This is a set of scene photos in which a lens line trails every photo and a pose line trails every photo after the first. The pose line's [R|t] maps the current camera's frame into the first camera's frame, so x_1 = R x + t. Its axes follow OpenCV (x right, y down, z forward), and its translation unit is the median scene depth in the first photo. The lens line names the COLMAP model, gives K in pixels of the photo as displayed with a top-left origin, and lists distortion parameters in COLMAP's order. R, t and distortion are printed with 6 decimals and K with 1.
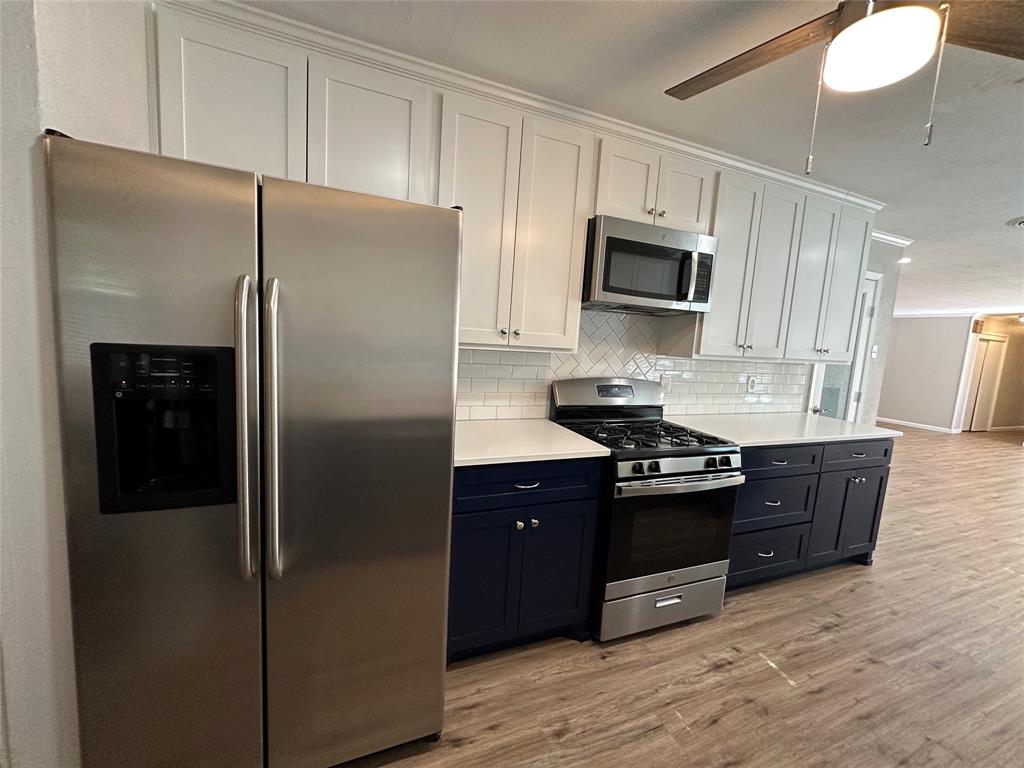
lens RADIAL K [[410.5, 0, 511.3], [0, 410.5, 386.7], [0, 0, 1]] dist [-0.000028, -0.000797]
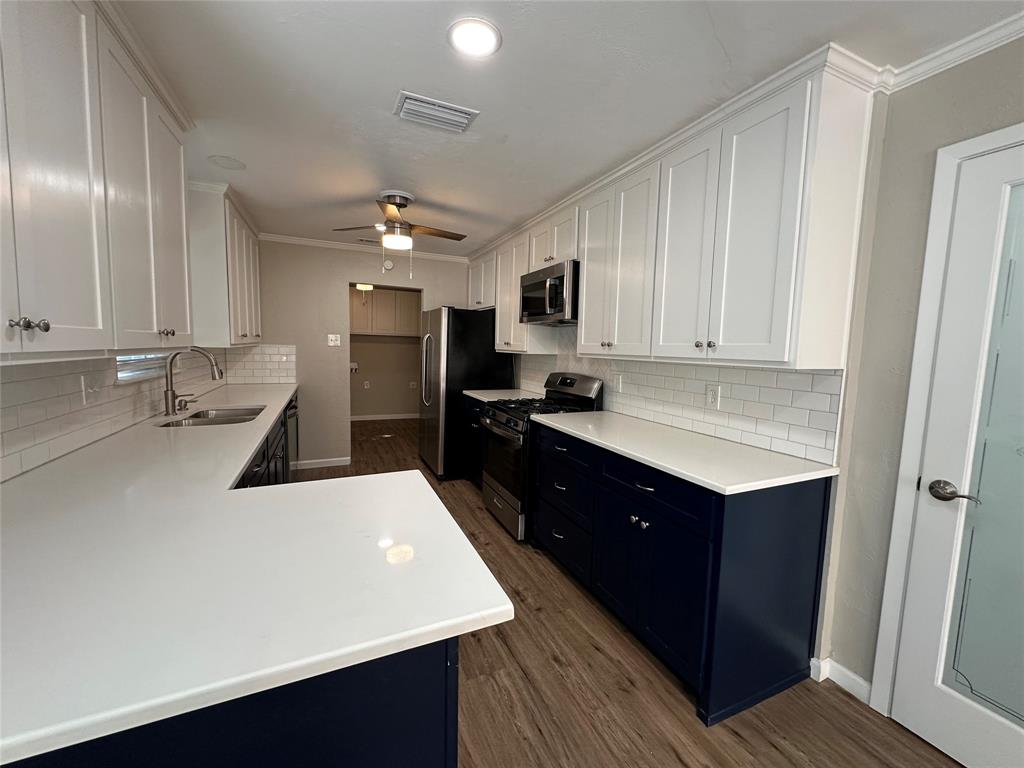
lens RADIAL K [[410.5, 0, 512.7], [0, 410.5, 384.7], [0, 0, 1]] dist [-0.000028, -0.000797]
pose [[0.038007, 0.041595, -0.998411, 2.007202], [-0.142528, 0.989144, 0.035783, -0.002329], [0.989061, 0.140942, 0.043523, 0.936039]]
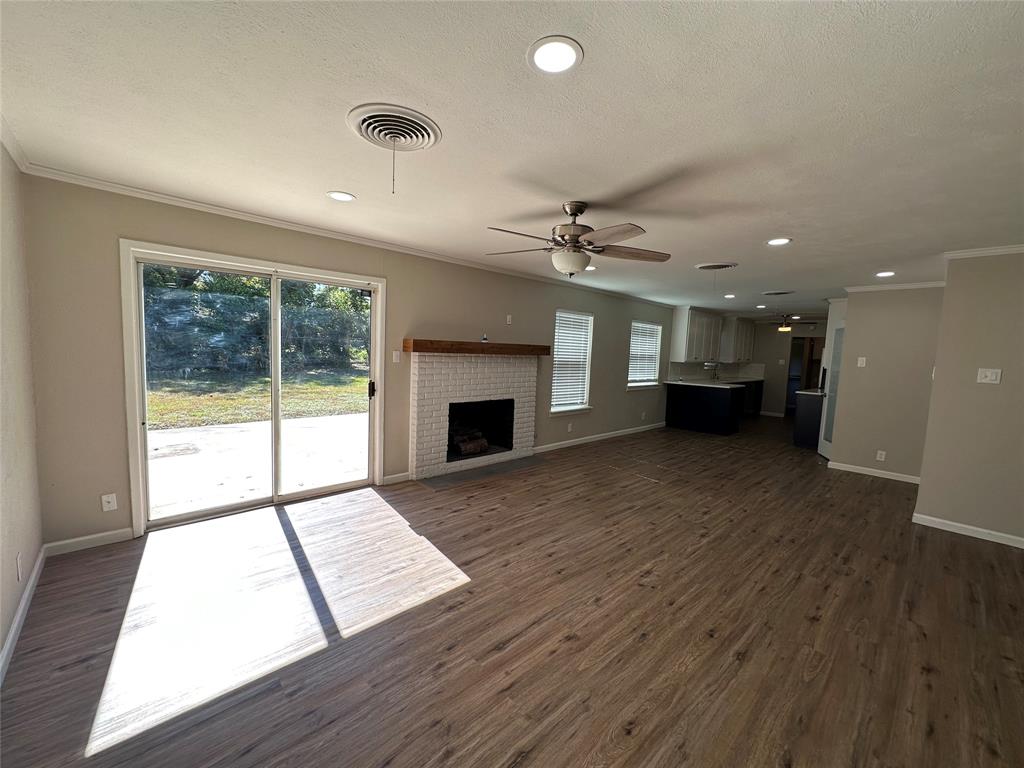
lens RADIAL K [[410.5, 0, 510.9], [0, 410.5, 384.1], [0, 0, 1]] dist [-0.000028, -0.000797]
pose [[-0.927922, -0.063065, -0.367400, 4.925647], [-0.135051, 0.975505, 0.173642, -0.198505], [0.347450, 0.210744, -0.913710, 3.756962]]
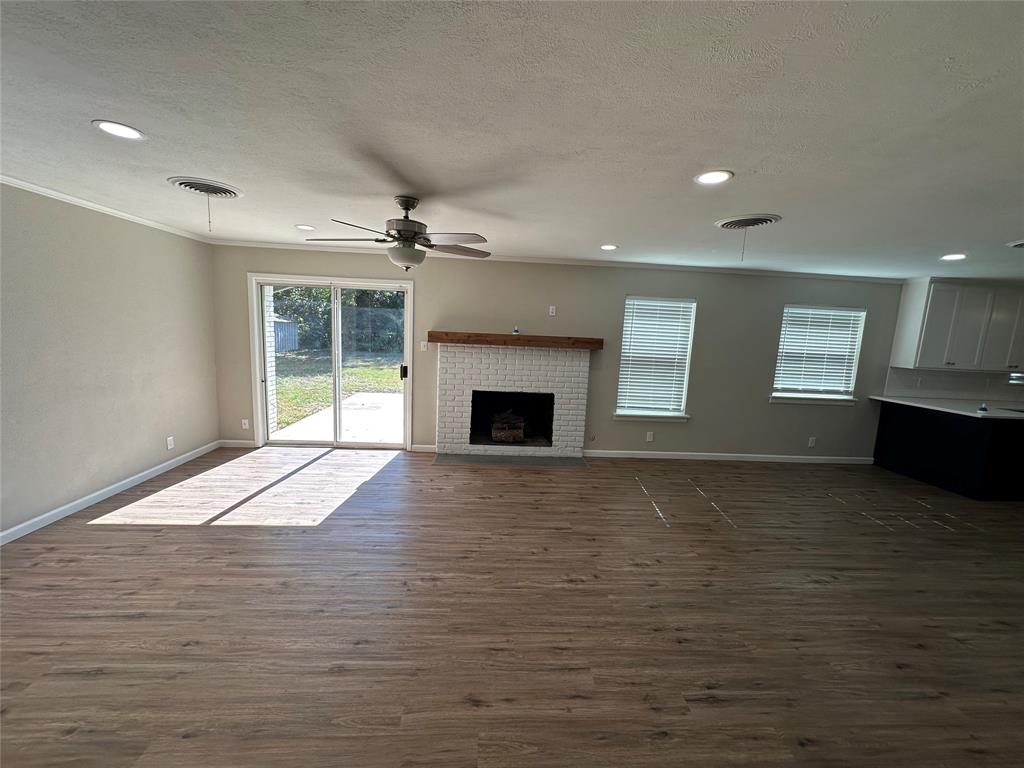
lens RADIAL K [[410.5, 0, 511.6], [0, 410.5, 382.9], [0, 0, 1]] dist [-0.000028, -0.000797]
pose [[-0.941882, -0.142675, 0.304141, 3.341269], [-0.061873, 0.963521, 0.260383, -0.364585], [-0.330196, 0.226432, -0.916351, 3.759768]]
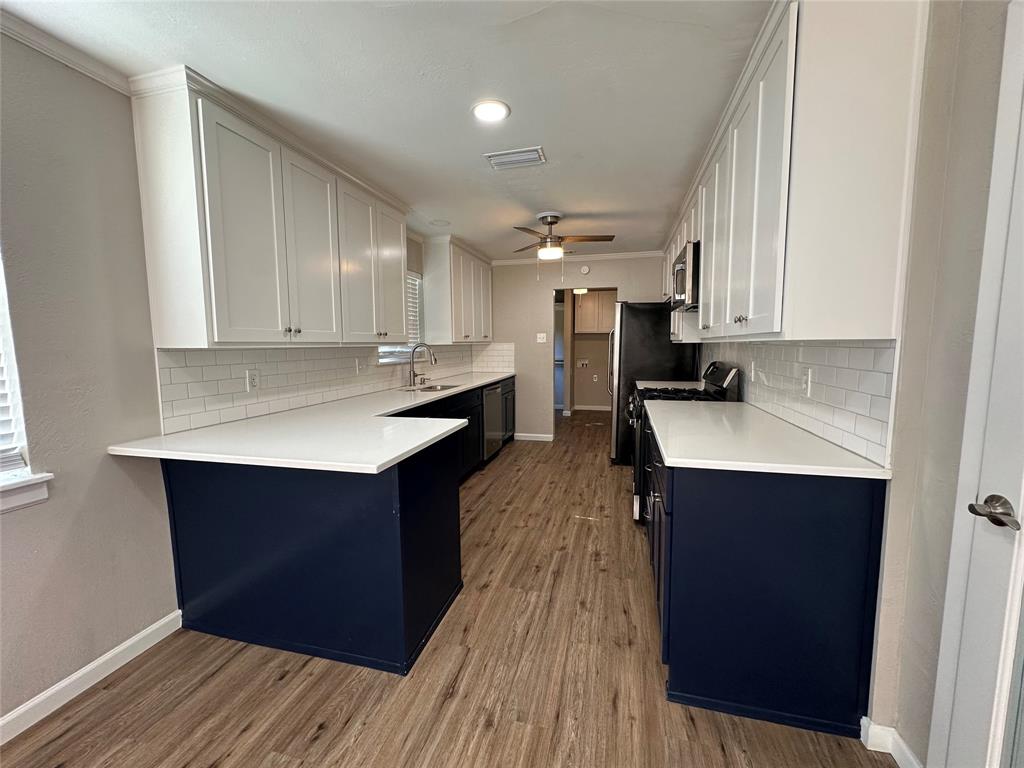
lens RADIAL K [[410.5, 0, 511.3], [0, 410.5, 384.8], [0, 0, 1]] dist [-0.000028, -0.000797]
pose [[-0.600918, 0.030802, -0.798717, 2.055215], [-0.118660, 0.984747, 0.127250, -0.041151], [0.790454, 0.171243, -0.588098, 1.558430]]
